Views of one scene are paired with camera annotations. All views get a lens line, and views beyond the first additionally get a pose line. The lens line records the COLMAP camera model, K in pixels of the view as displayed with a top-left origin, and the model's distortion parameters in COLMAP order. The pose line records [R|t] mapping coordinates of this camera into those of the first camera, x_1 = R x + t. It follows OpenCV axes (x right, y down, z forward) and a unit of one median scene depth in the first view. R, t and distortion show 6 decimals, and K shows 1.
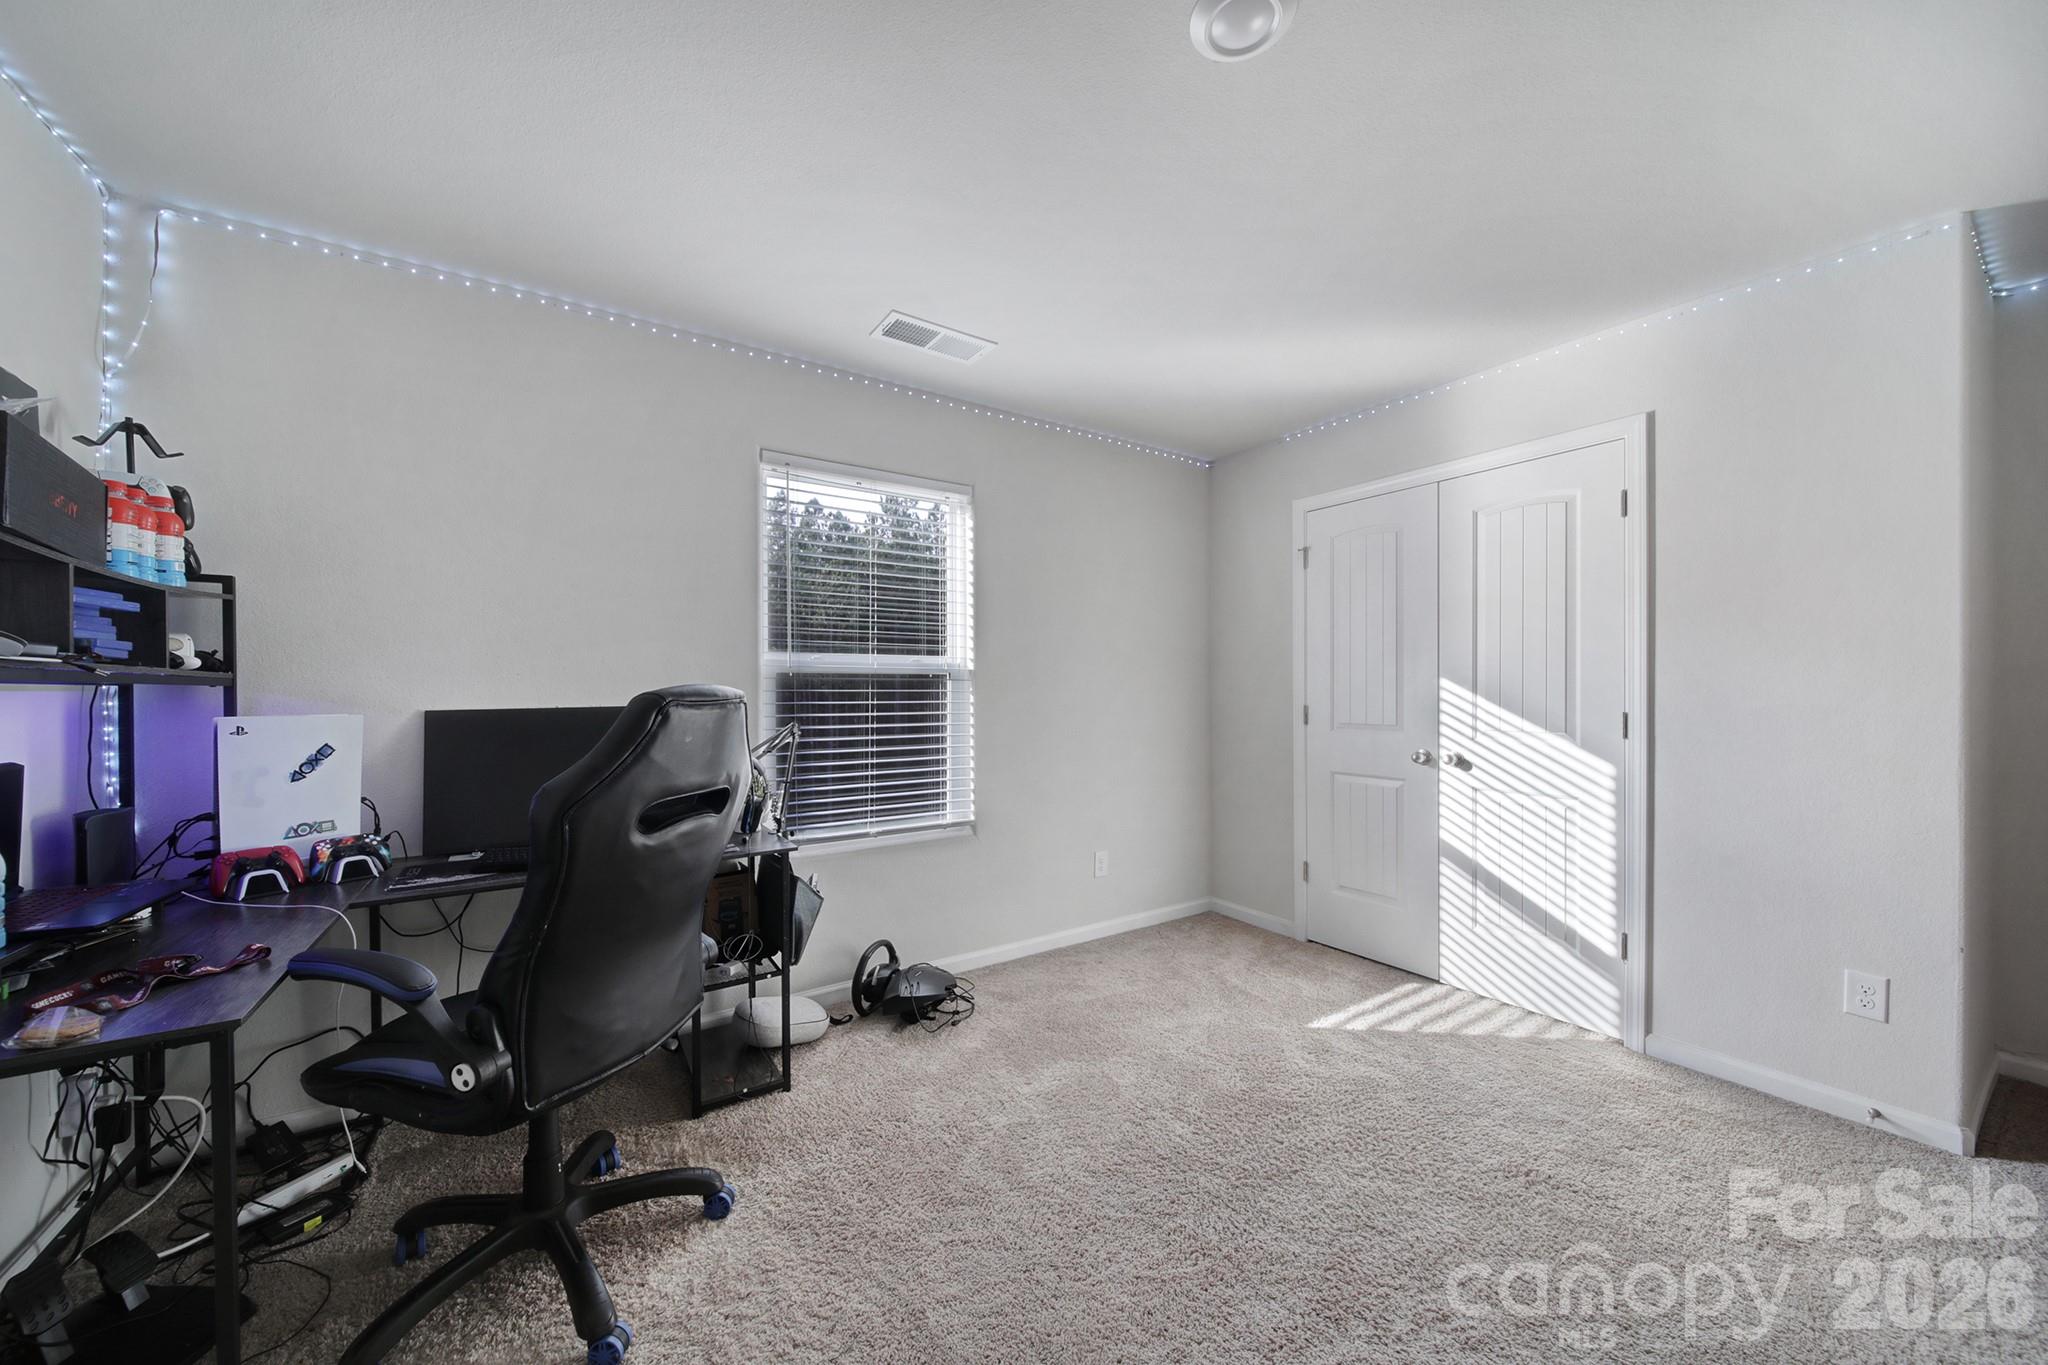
lens RADIAL K [[718.4, 0, 1031.0], [0, 718.4, 691.0], [0, 0, 1]] dist [-0.001034, -0.000037]
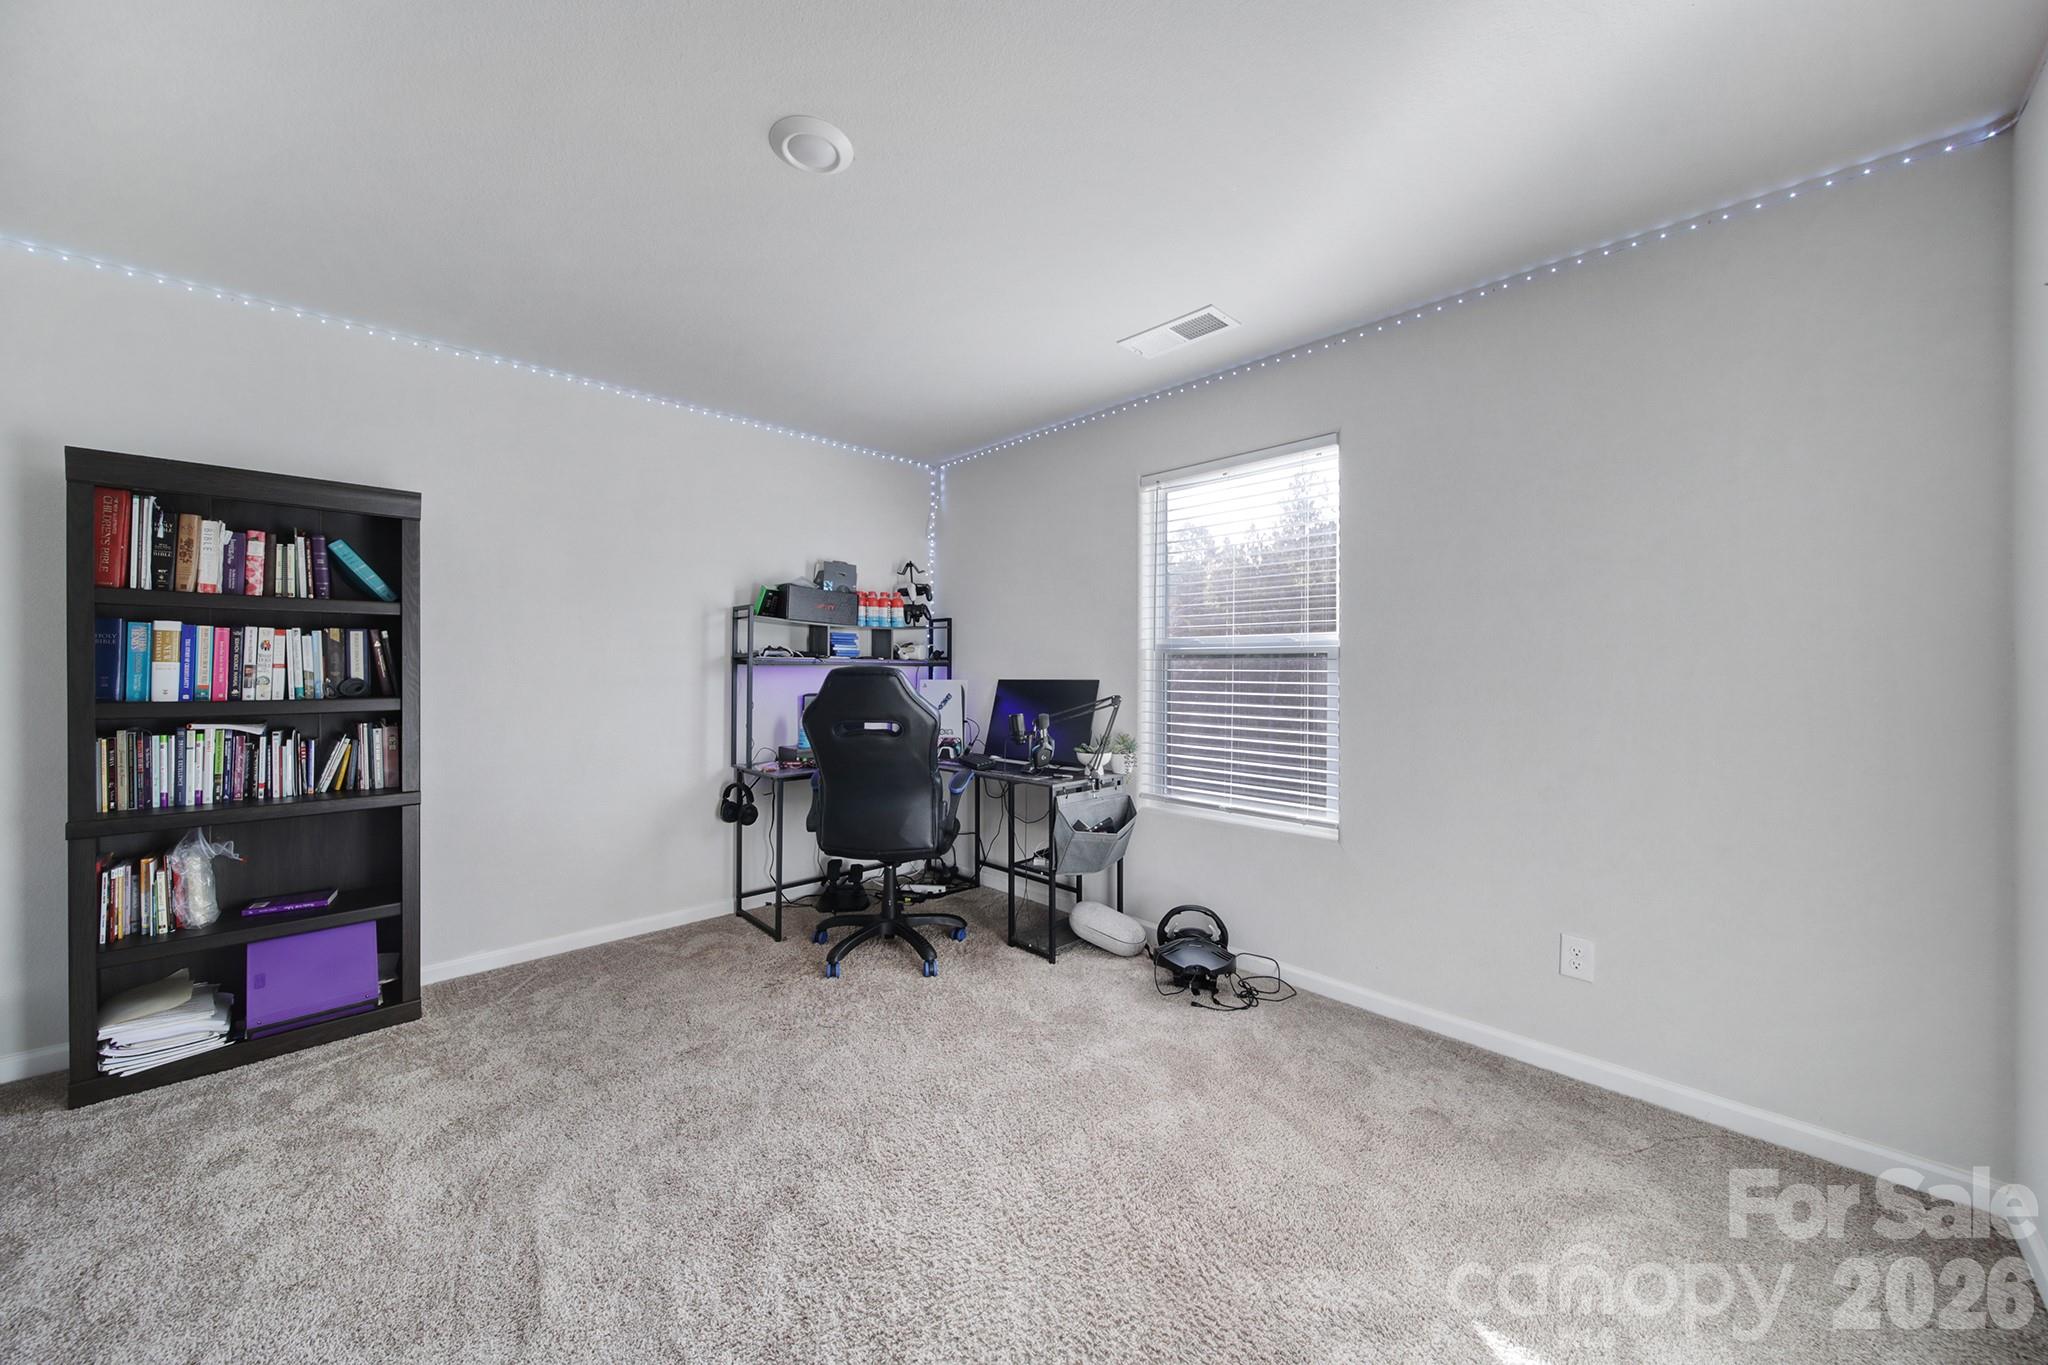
lens RADIAL K [[718.4, 0, 1030.5], [0, 718.4, 666.8], [0, 0, 1]] dist [-0.001034, -0.000037]
pose [[0.190185, 0.000042, -0.981748, 0.814502], [-0.007042, 0.999974, -0.001321, -0.003202], [0.981723, 0.007165, 0.190180, 0.572715]]
